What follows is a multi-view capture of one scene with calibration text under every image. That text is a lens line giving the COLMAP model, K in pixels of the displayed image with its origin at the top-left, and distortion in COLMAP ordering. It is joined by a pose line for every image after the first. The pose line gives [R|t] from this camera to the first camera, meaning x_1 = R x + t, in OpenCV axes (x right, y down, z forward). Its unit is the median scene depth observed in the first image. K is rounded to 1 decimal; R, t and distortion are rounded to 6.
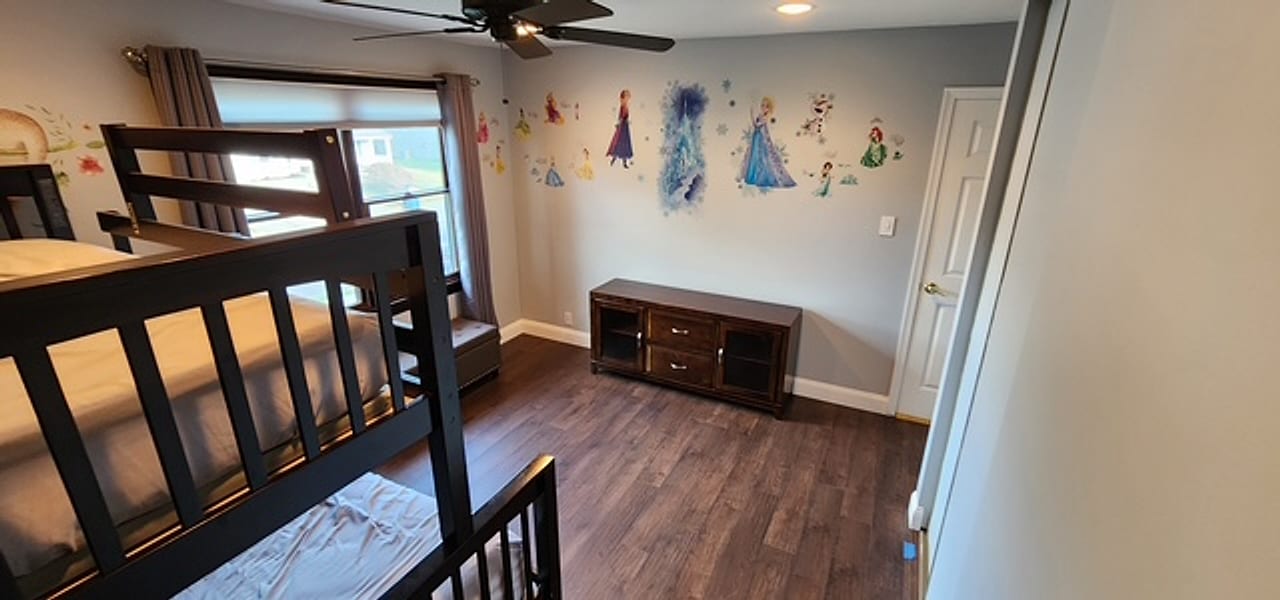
lens RADIAL K [[527.7, 0, 642.9], [0, 527.7, 298.5], [0, 0, 1]] dist [-0.000580, -0.000265]
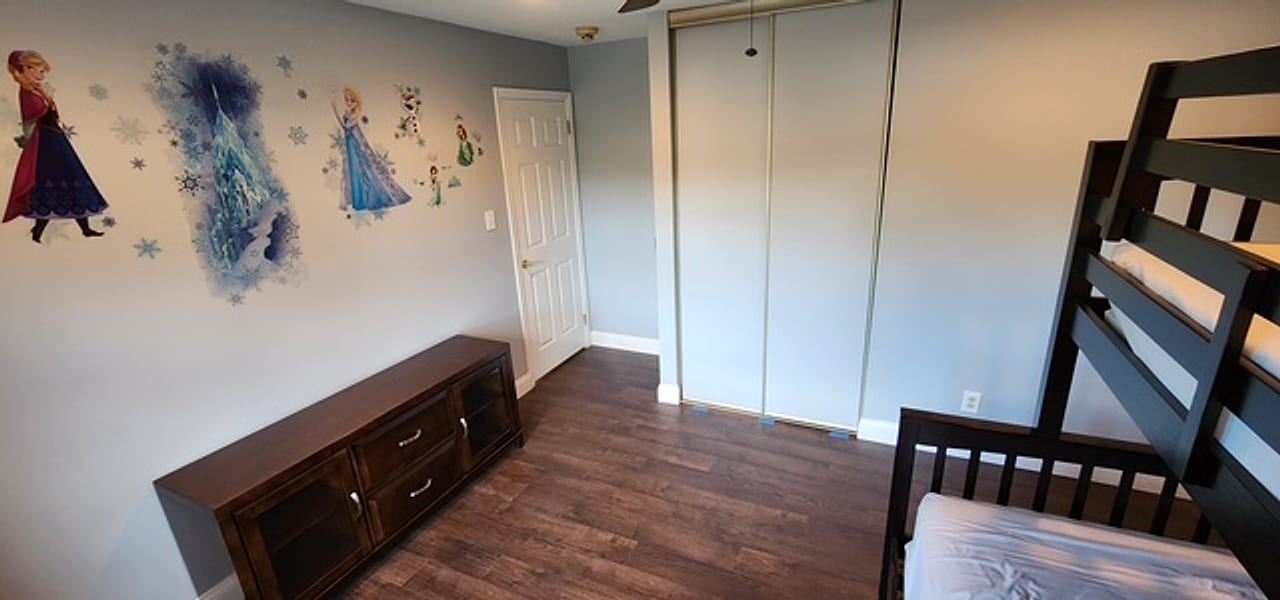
lens RADIAL K [[527.7, 0, 642.9], [0, 527.7, 298.5], [0, 0, 1]] dist [-0.000580, -0.000265]
pose [[-0.027976, -0.314743, 0.948764, -0.530841], [0.366466, 0.879823, 0.302679, -0.192592], [-0.930011, 0.356158, 0.090729, 0.642346]]
